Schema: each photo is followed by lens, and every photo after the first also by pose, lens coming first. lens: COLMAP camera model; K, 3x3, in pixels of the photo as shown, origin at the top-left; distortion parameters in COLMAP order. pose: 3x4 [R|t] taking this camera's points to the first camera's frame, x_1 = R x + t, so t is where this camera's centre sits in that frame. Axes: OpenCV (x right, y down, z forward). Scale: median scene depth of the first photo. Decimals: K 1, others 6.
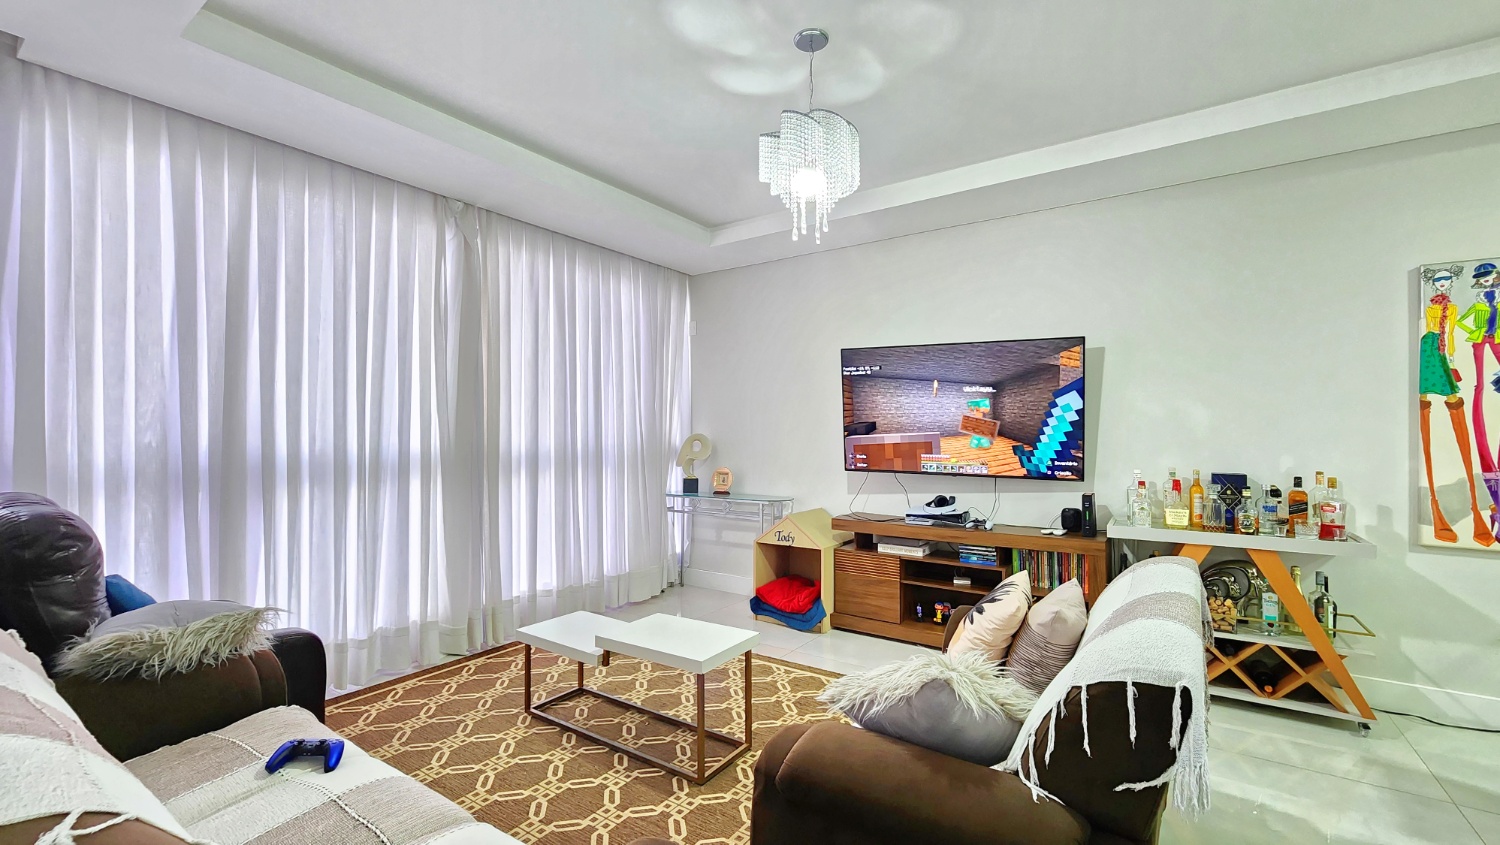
lens RADIAL K [[622.7, 0, 750.0], [0, 622.7, 422.5], [0, 0, 1]] dist [0.000181, -0.000080]
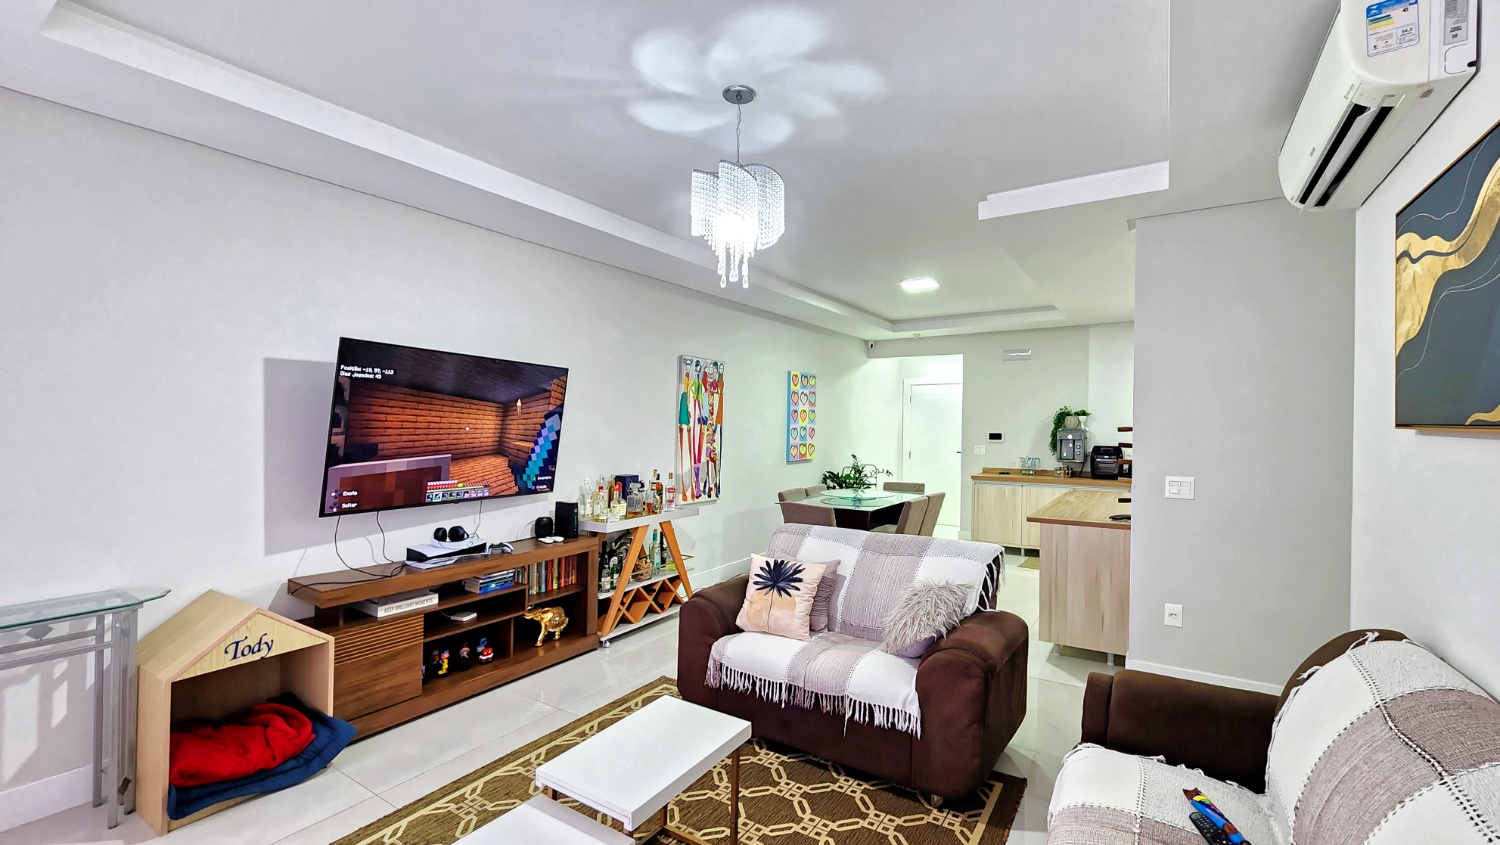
lens RADIAL K [[632.6, 0, 750.0], [0, 632.6, 422.5], [0, 0, 1]] dist [-0.000553, -0.000167]
pose [[-0.025082, 0.010660, 0.999629, -0.641396], [-0.008879, 0.999901, -0.010886, -0.025013], [-0.999646, -0.009149, -0.024985, 0.655407]]
